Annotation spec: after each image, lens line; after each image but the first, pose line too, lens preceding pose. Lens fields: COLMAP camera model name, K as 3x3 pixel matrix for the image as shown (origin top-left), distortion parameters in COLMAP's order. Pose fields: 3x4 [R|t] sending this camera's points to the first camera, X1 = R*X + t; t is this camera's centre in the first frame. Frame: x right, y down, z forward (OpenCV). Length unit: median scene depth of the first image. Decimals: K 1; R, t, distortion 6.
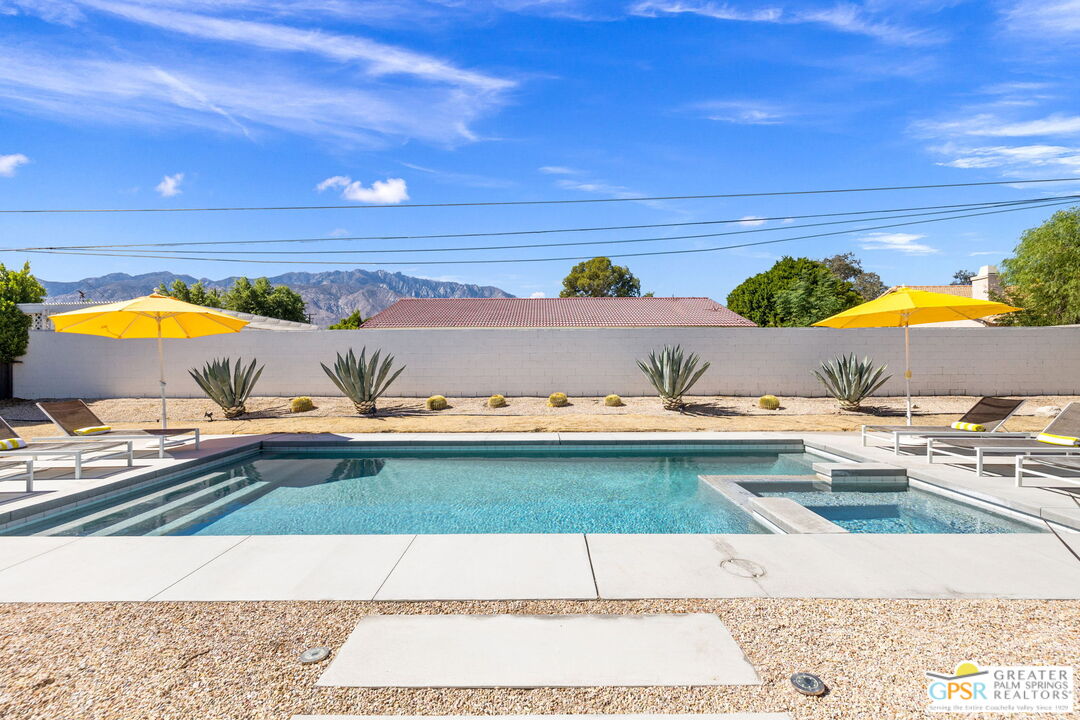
lens RADIAL K [[455.3, 0, 539.3], [0, 455.3, 360.6], [0, 0, 1]] dist [0.001988, -0.000223]
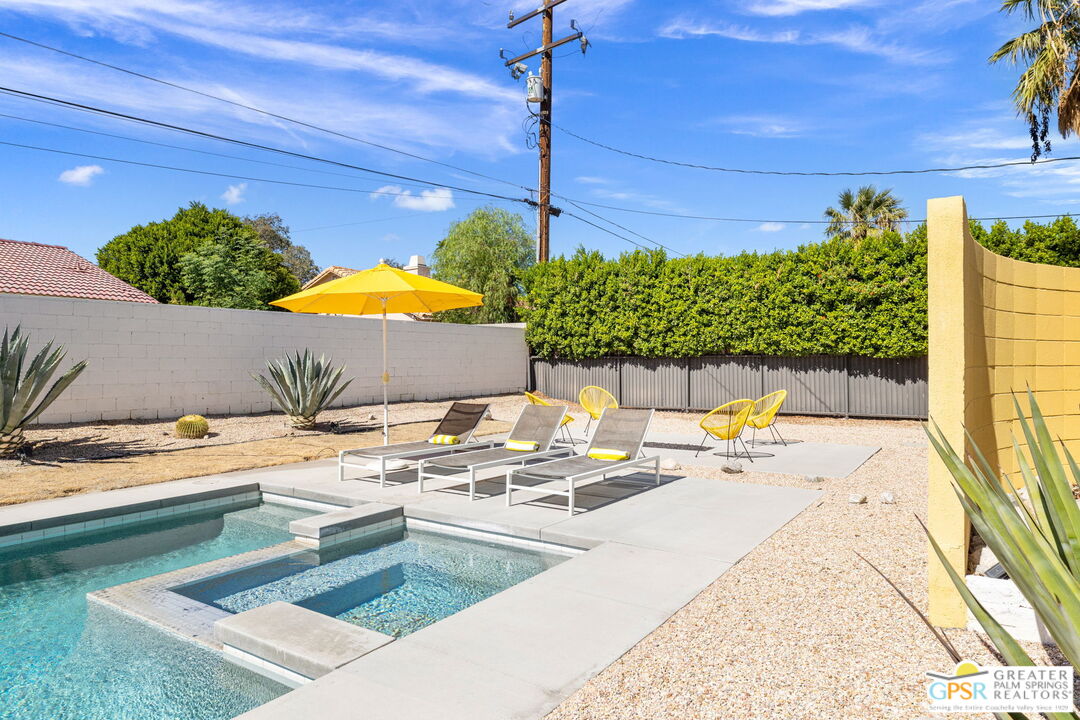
lens RADIAL K [[676.9, 0, 535.3], [0, 676.9, 354.2], [0, 0, 1]] dist [0.006049, 0.000922]
pose [[0.563168, 0.010688, 0.826273, 0.009860], [-0.004368, 0.999941, -0.009957, 0.001035], [-0.826331, 0.001999, 0.563182, 0.107934]]
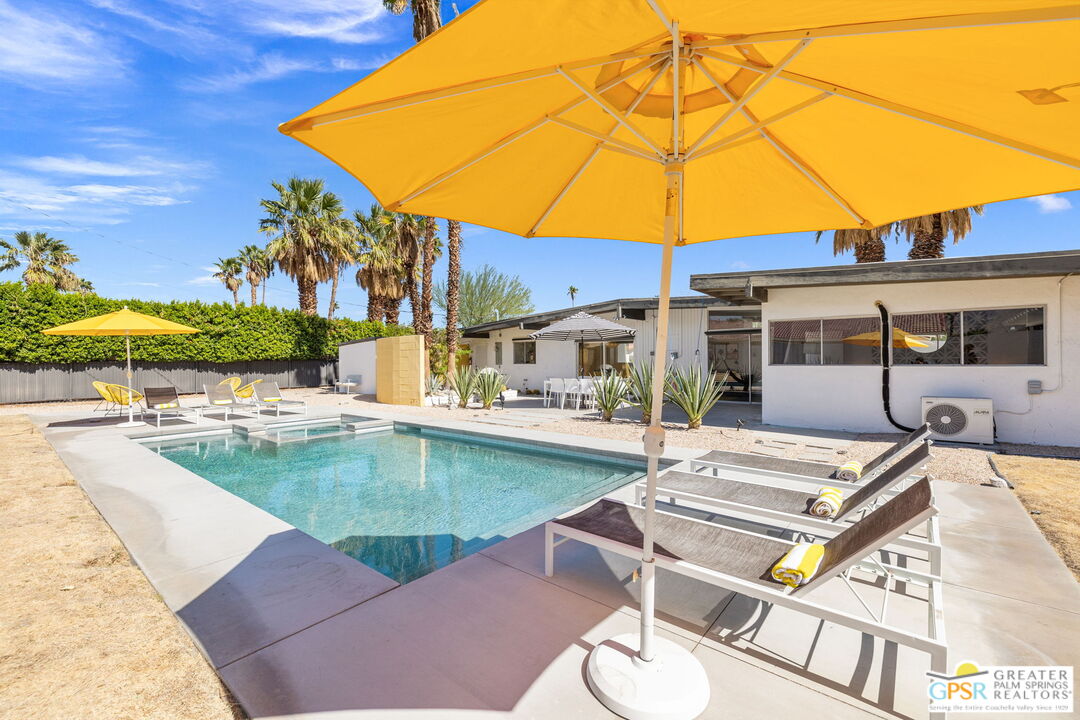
lens RADIAL K [[455.3, 0, 539.3], [0, 455.3, 360.6], [0, 0, 1]] dist [0.001988, -0.000223]
pose [[-0.760840, 0.009551, 0.648870, -0.673160], [0.009059, 0.999951, -0.004096, 0.003642], [-0.648877, 0.002762, -0.760888, 0.854902]]
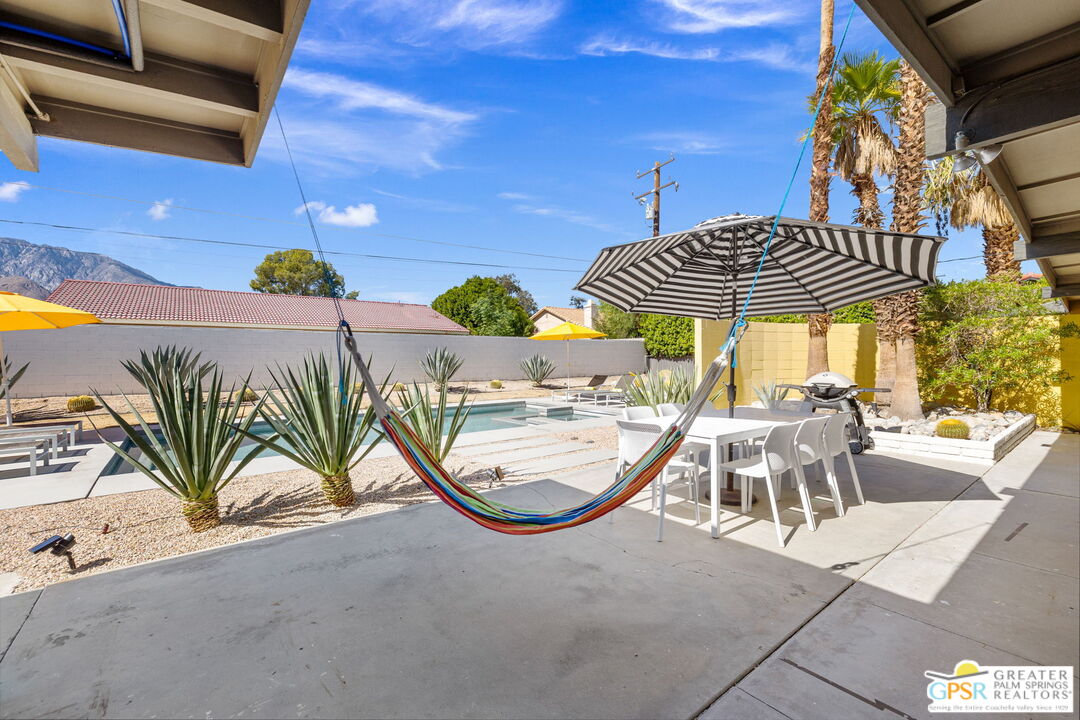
lens RADIAL K [[455.5, 0, 535.8], [0, 455.5, 358.5], [0, 0, 1]] dist [0.002109, 0.000427]
pose [[0.787888, -0.000720, 0.615818, -0.376151], [-0.001231, 0.999995, 0.002745, -0.002465], [-0.615817, -0.002921, 0.787884, -0.344095]]
